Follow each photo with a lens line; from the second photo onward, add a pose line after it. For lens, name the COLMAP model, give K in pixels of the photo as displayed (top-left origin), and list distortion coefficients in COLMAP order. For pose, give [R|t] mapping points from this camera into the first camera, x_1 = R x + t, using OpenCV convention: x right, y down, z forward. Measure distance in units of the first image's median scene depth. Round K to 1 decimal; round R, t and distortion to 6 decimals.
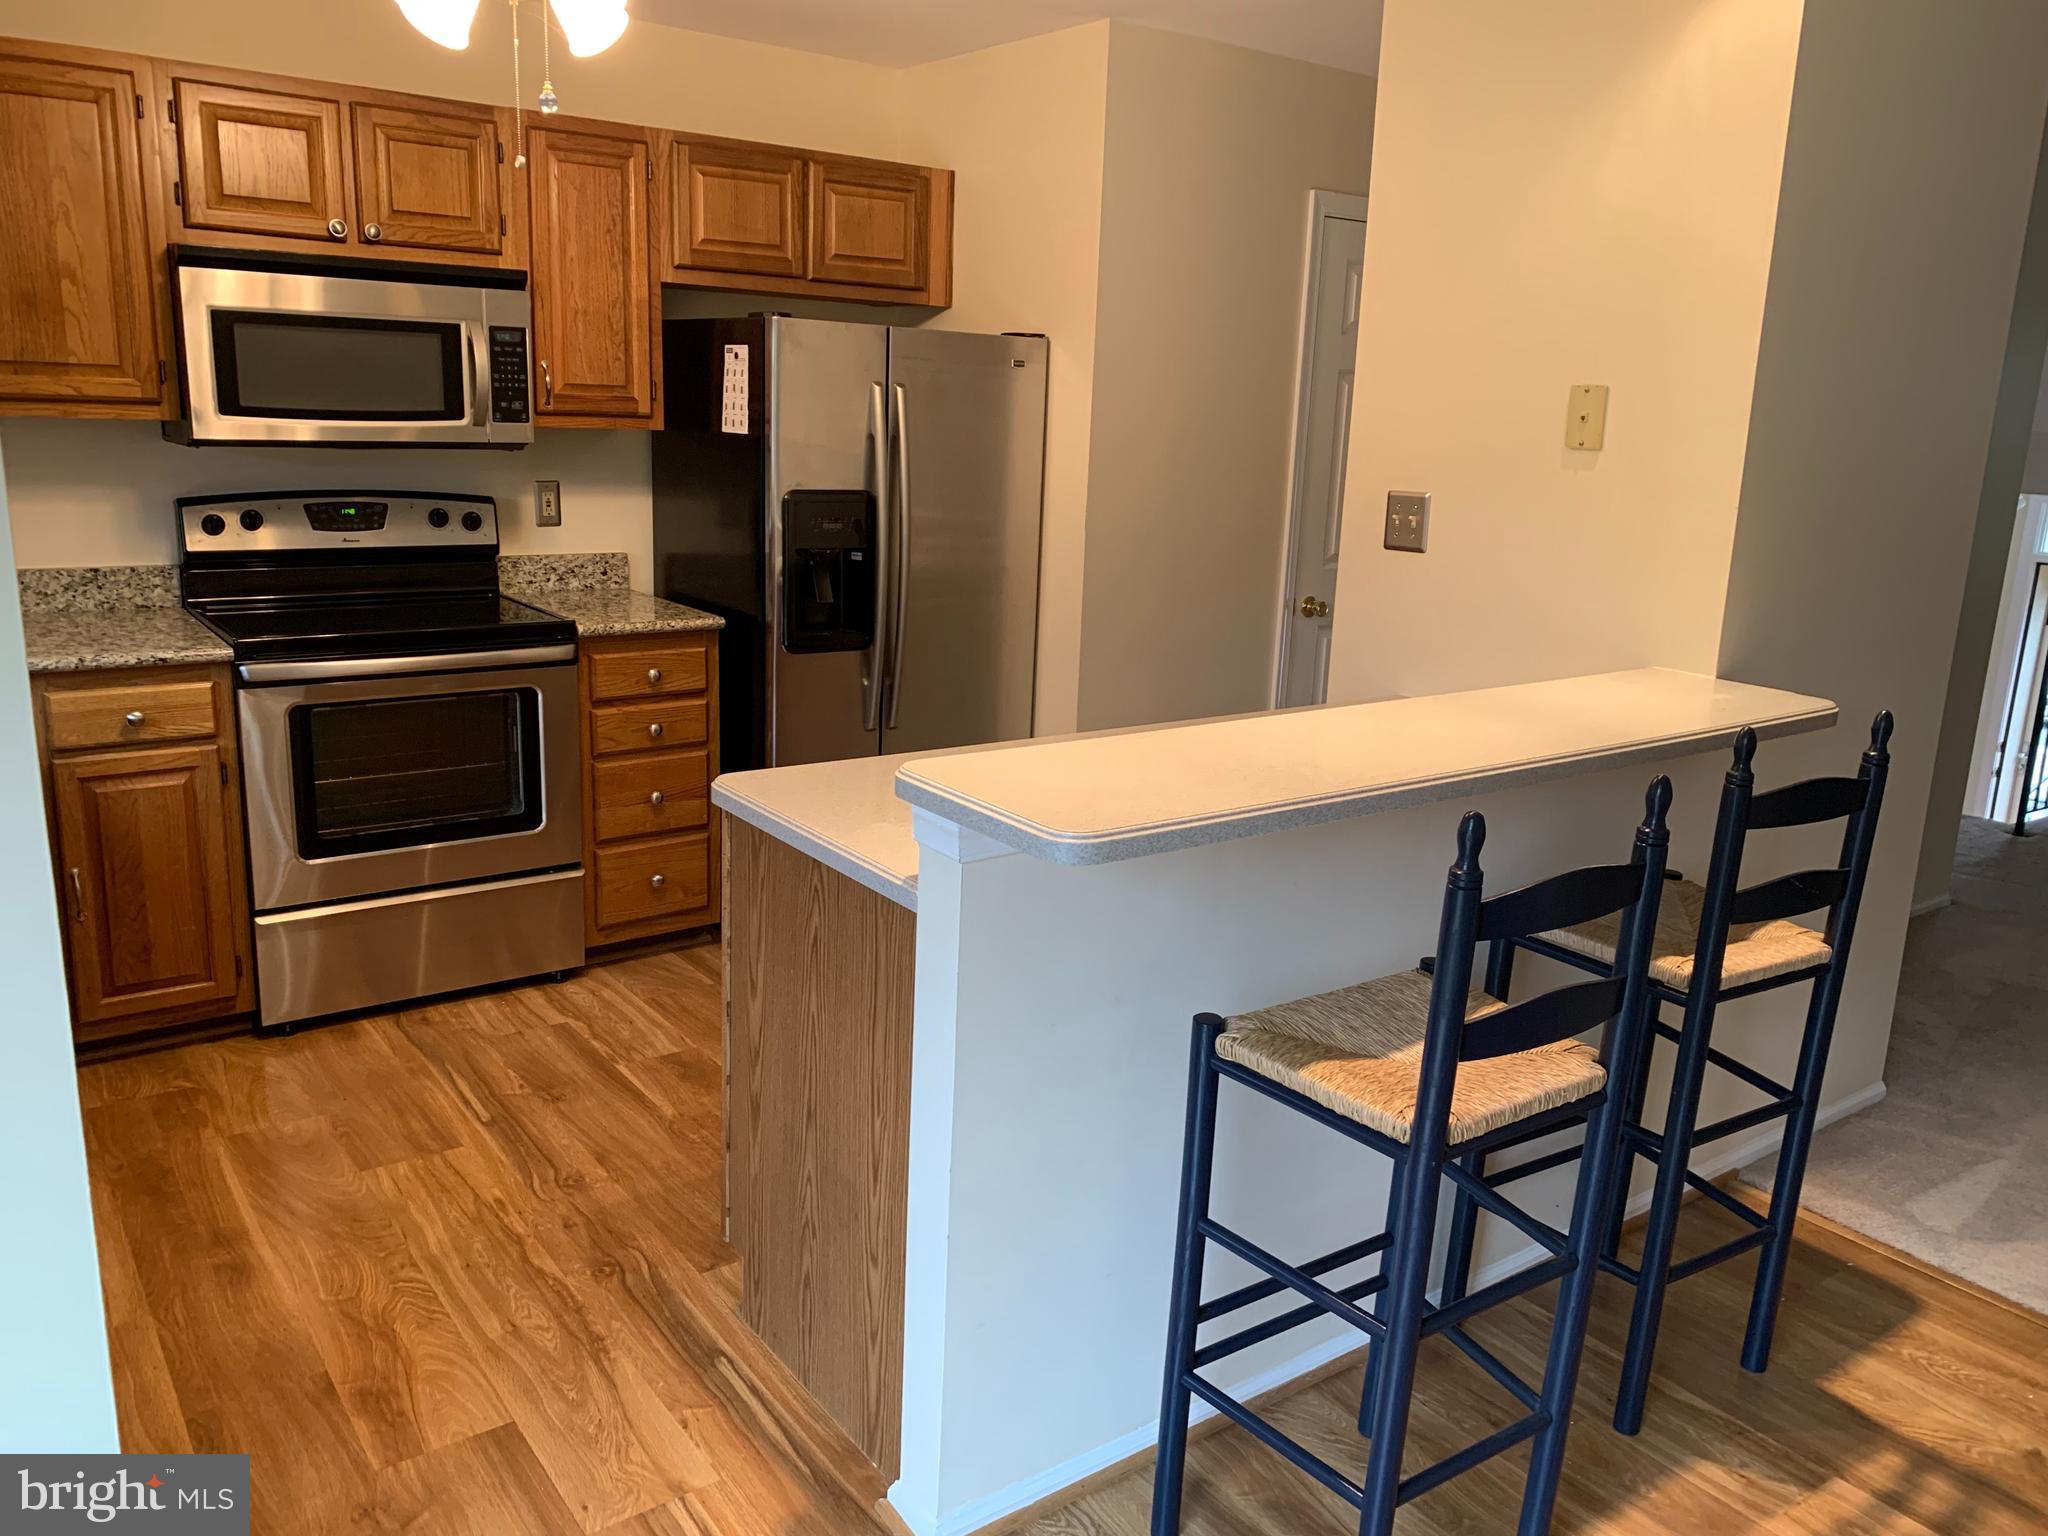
lens RADIAL K [[1575.4, 0, 1035.7], [0, 1575.4, 755.5], [0, 0, 1]] dist [-0.005130, -0.001040]
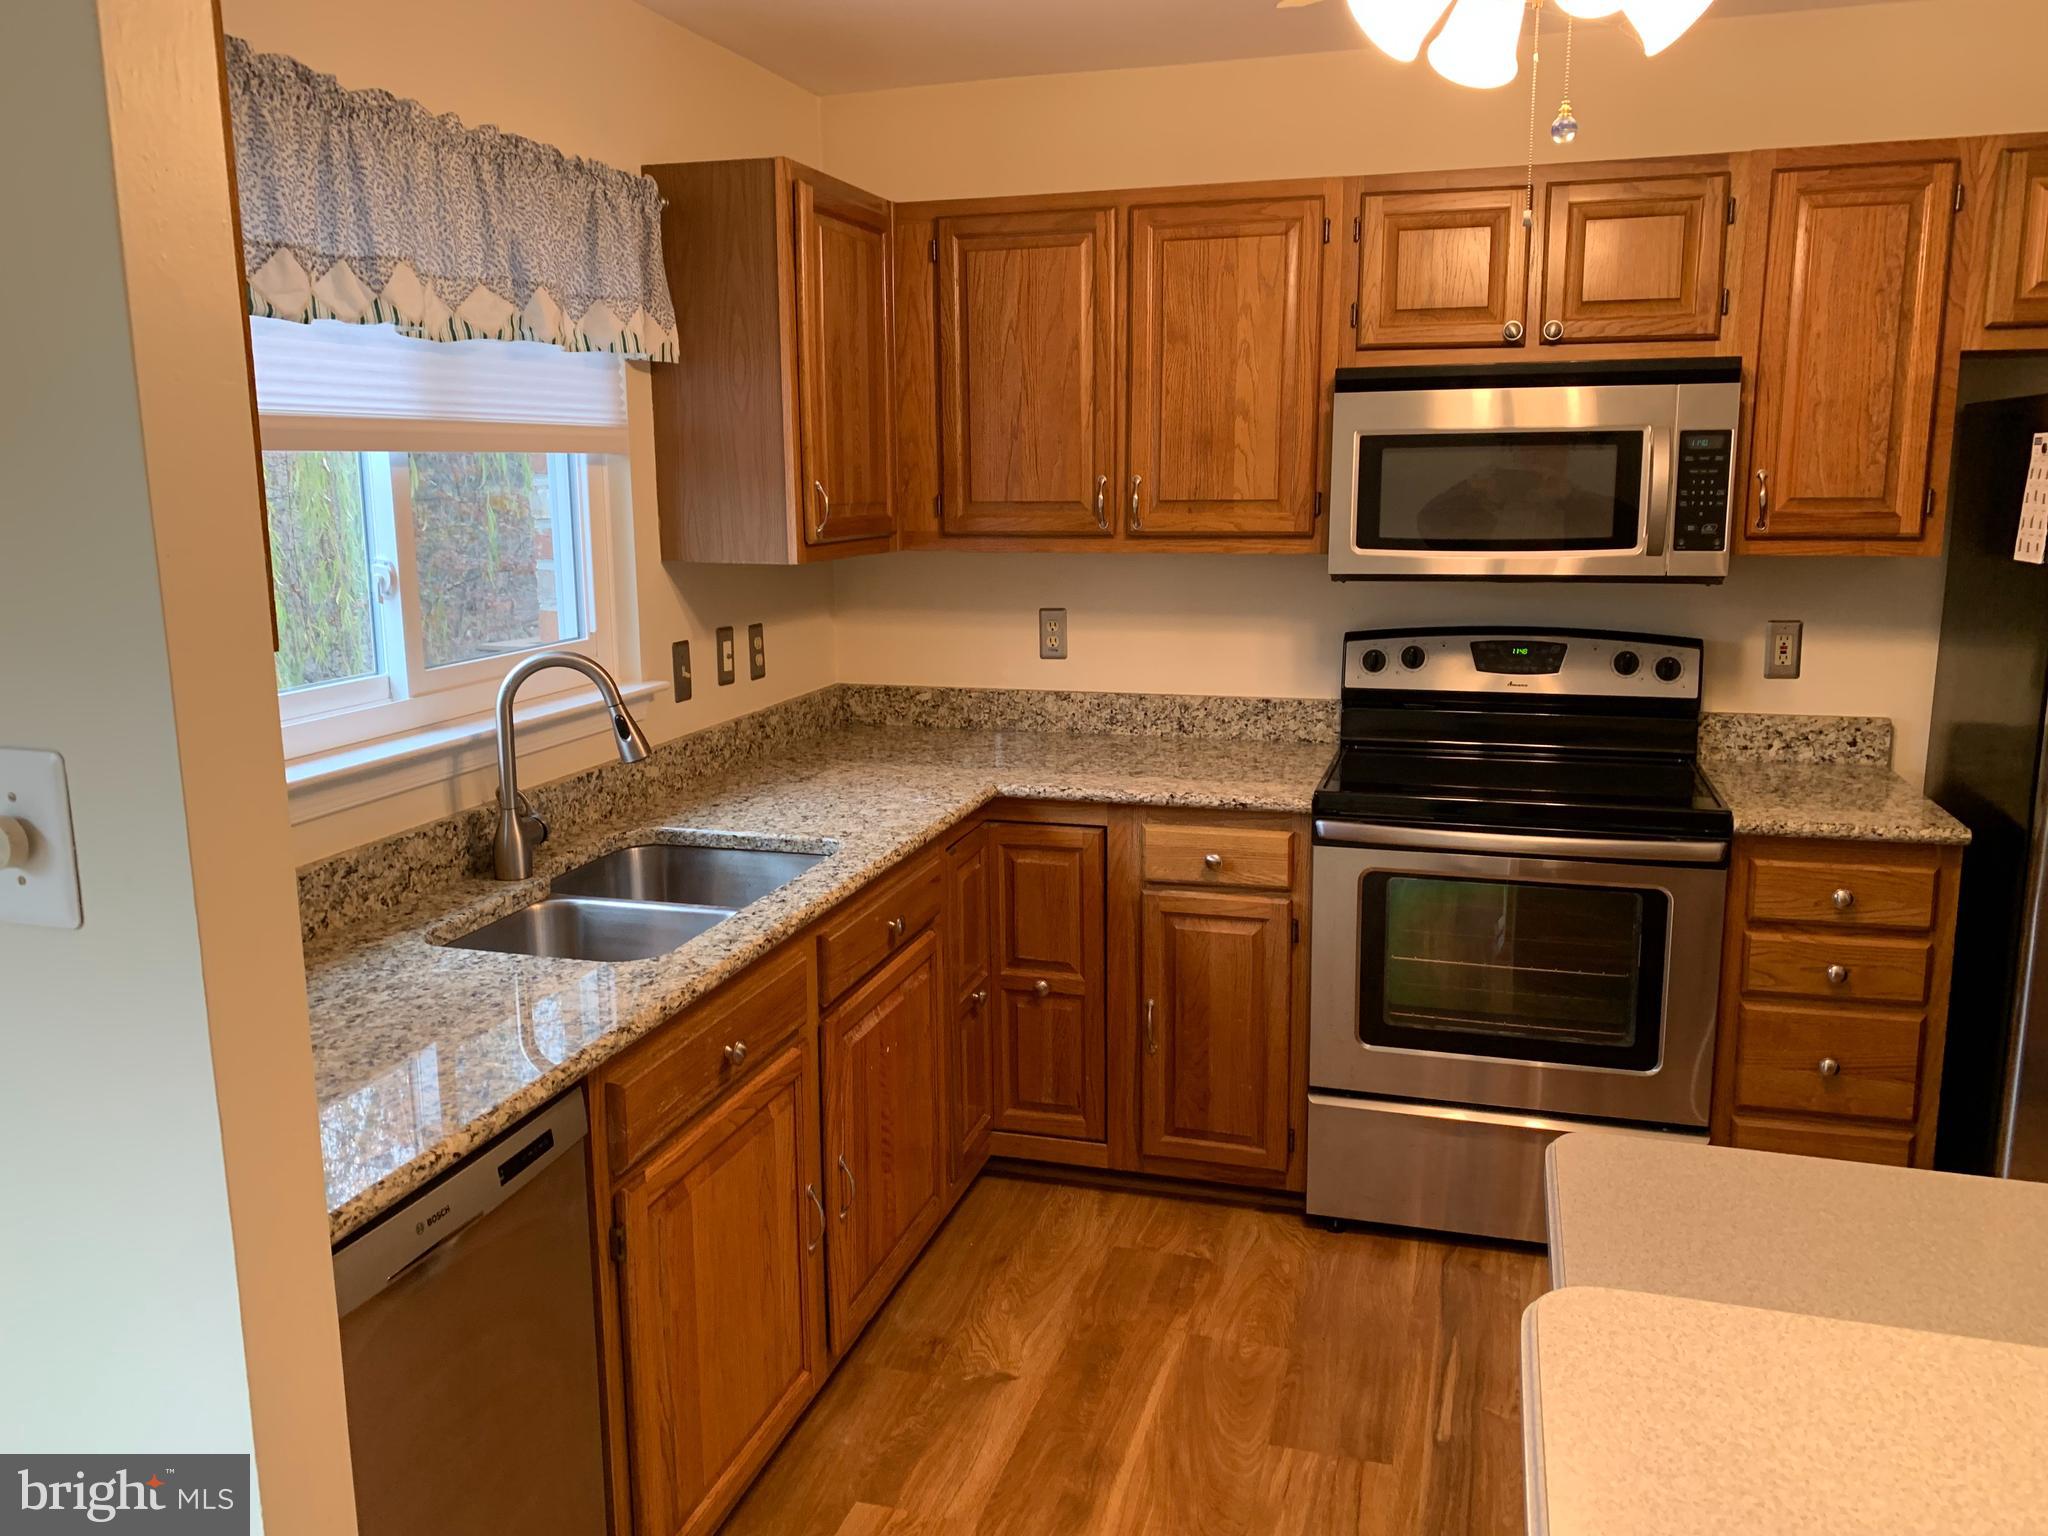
lens RADIAL K [[1571.1, 0, 1027.9], [0, 1571.1, 745.7], [0, 0, 1]] dist [0.091437, -0.098275]
pose [[0.607636, 0.092789, -0.788777, 0.100240], [-0.147180, 0.989105, 0.002975, -0.068194], [0.780460, 0.114285, 0.614672, 0.260332]]
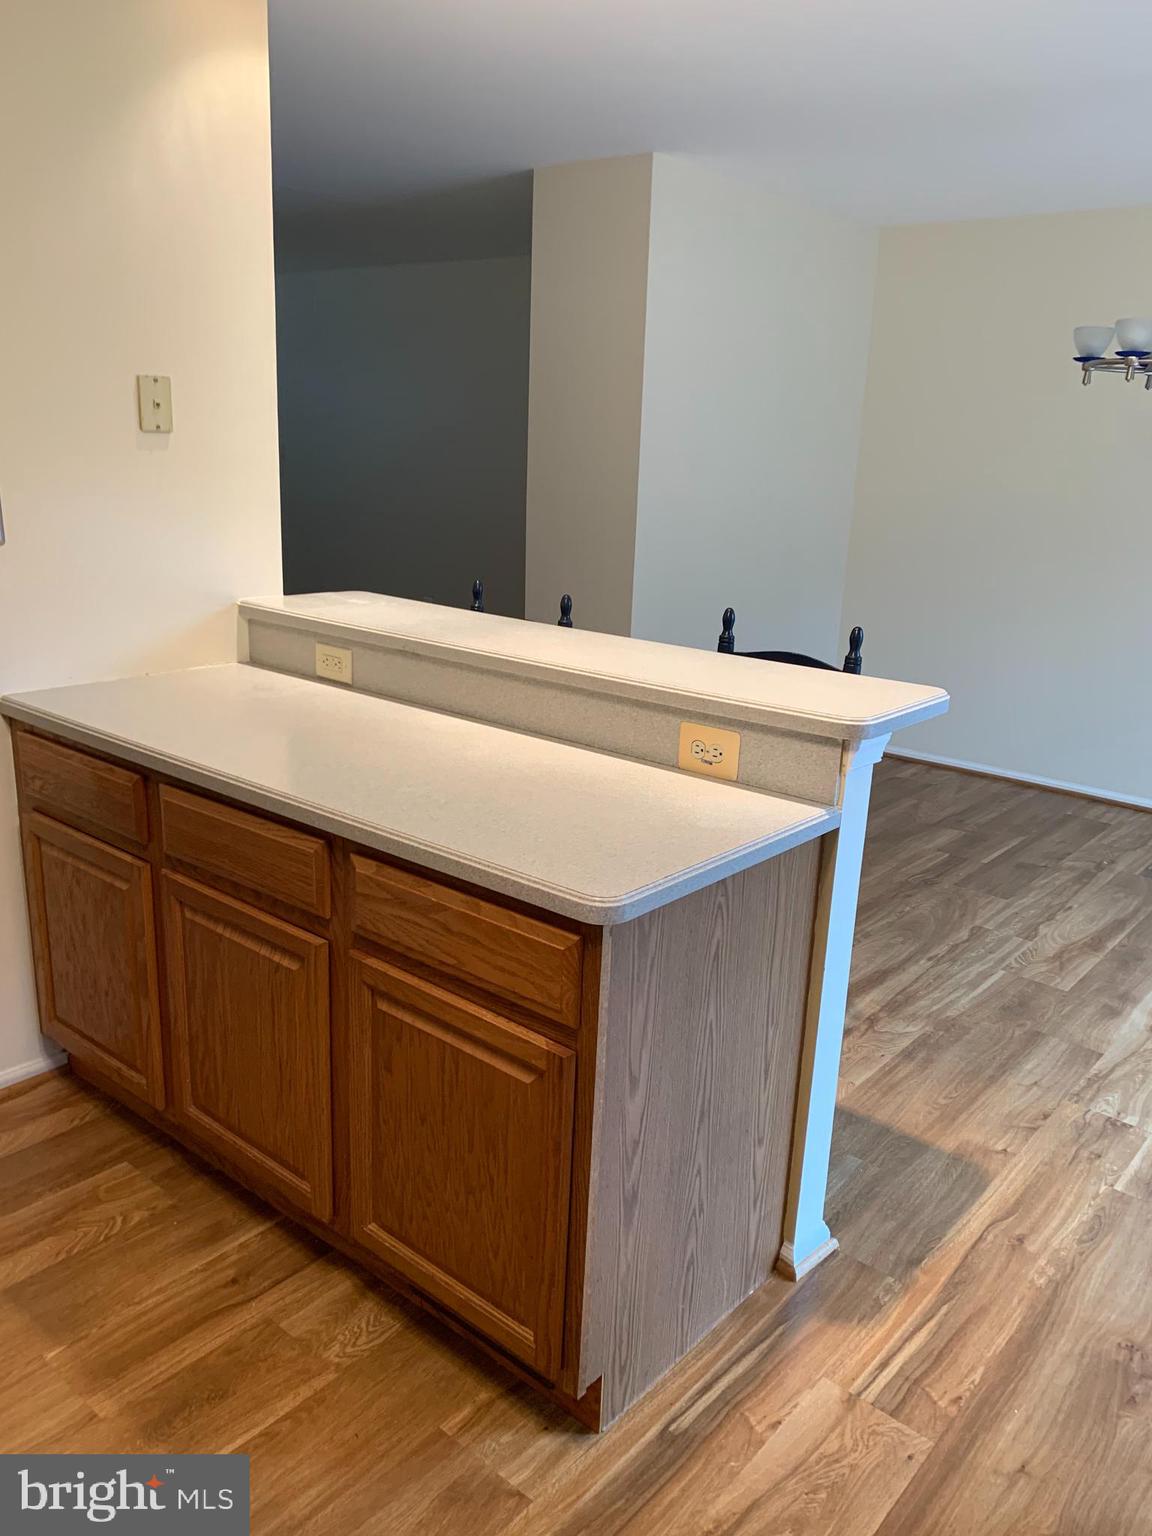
lens RADIAL K [[1181.6, 0, 576.0], [0, 1181.6, 768.0], [0, 0, 1]] dist [-0.005130, -0.001040]
pose [[-0.235793, -0.313304, 0.919914, -0.891909], [0.169191, 0.918914, 0.356330, -0.326277], [-0.956962, 0.239662, -0.163665, 1.312744]]
